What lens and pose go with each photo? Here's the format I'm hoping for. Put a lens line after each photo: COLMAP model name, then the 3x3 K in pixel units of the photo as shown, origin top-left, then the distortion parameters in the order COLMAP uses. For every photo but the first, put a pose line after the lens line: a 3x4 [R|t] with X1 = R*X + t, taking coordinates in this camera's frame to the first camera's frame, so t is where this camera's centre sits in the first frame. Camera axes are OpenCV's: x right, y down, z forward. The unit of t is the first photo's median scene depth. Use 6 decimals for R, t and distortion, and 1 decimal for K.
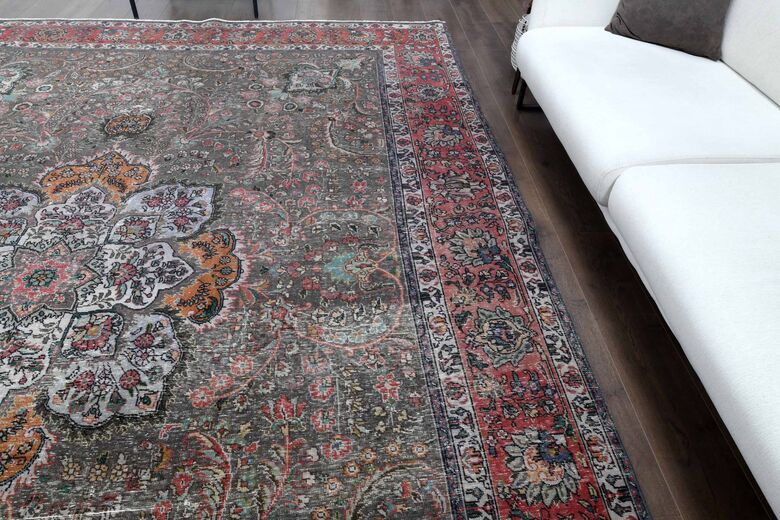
lens RADIAL K [[540.8, 0, 392.8], [0, 540.8, 261.9], [0, 0, 1]] dist [-0.050661, 0.039586]
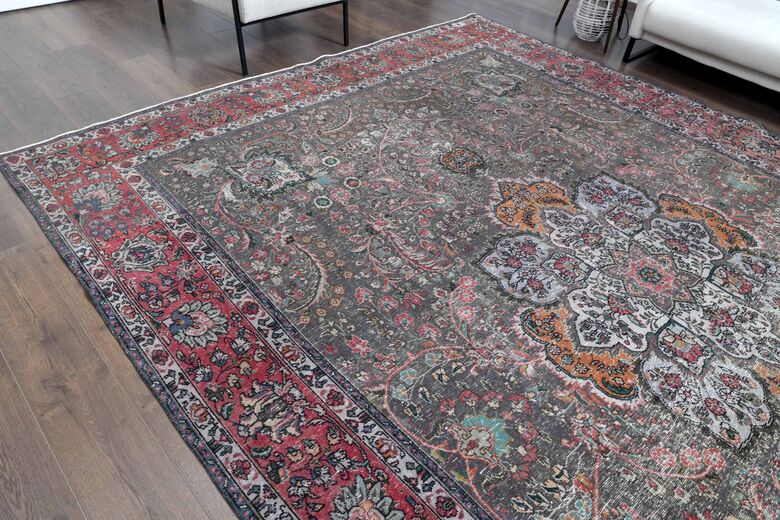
lens RADIAL K [[537.0, 0, 391.8], [0, 537.0, 260.0], [0, 0, 1]] dist [-0.053408, 0.045030]
pose [[0.781761, -0.416639, 0.463962, -1.378787], [0.403046, 0.905335, 0.133874, -0.326631], [-0.475819, 0.082340, 0.875681, 0.203768]]
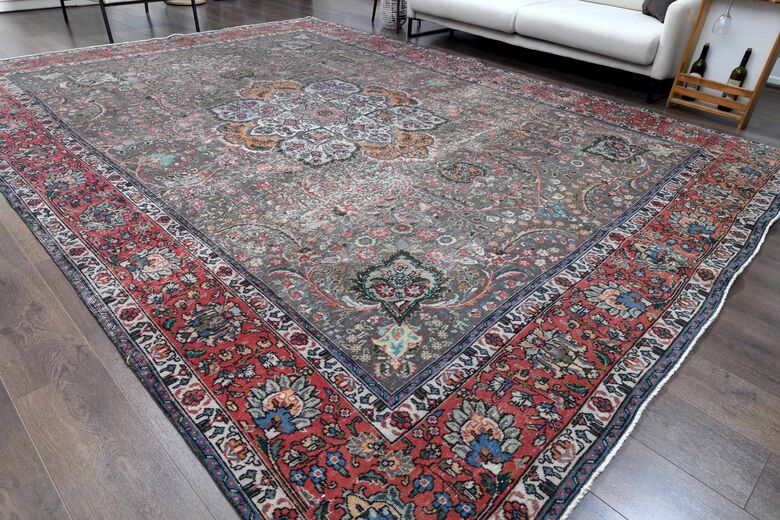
lens RADIAL K [[537.0, 0, 391.8], [0, 537.0, 260.0], [0, 0, 1]] dist [-0.053408, 0.045030]
pose [[0.766594, -0.371998, 0.523404, -1.353967], [0.435132, 0.900363, 0.002606, 0.475020], [-0.472223, 0.225752, 0.852081, -0.434675]]
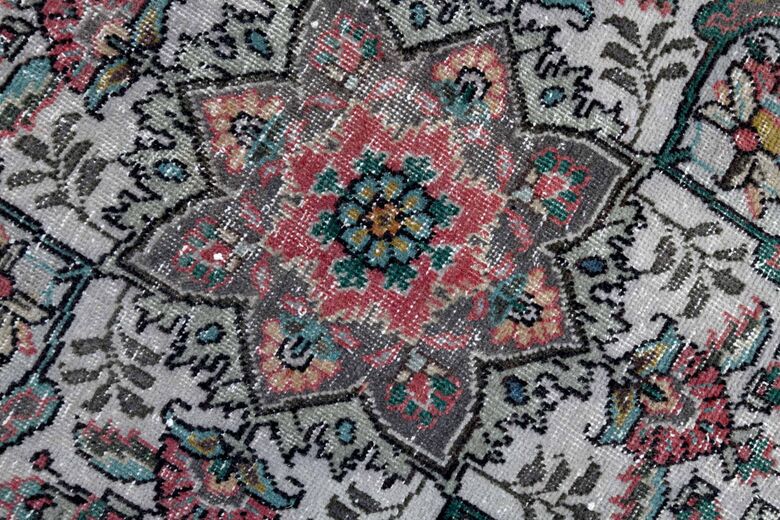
lens RADIAL K [[537.0, 0, 391.8], [0, 537.0, 260.0], [0, 0, 1]] dist [-0.053408, 0.045030]
pose [[0.601616, -0.798620, 0.016266, -0.568953], [0.527791, 0.412715, 0.742363, -0.114624], [-0.599579, -0.438032, 0.669801, 0.702379]]
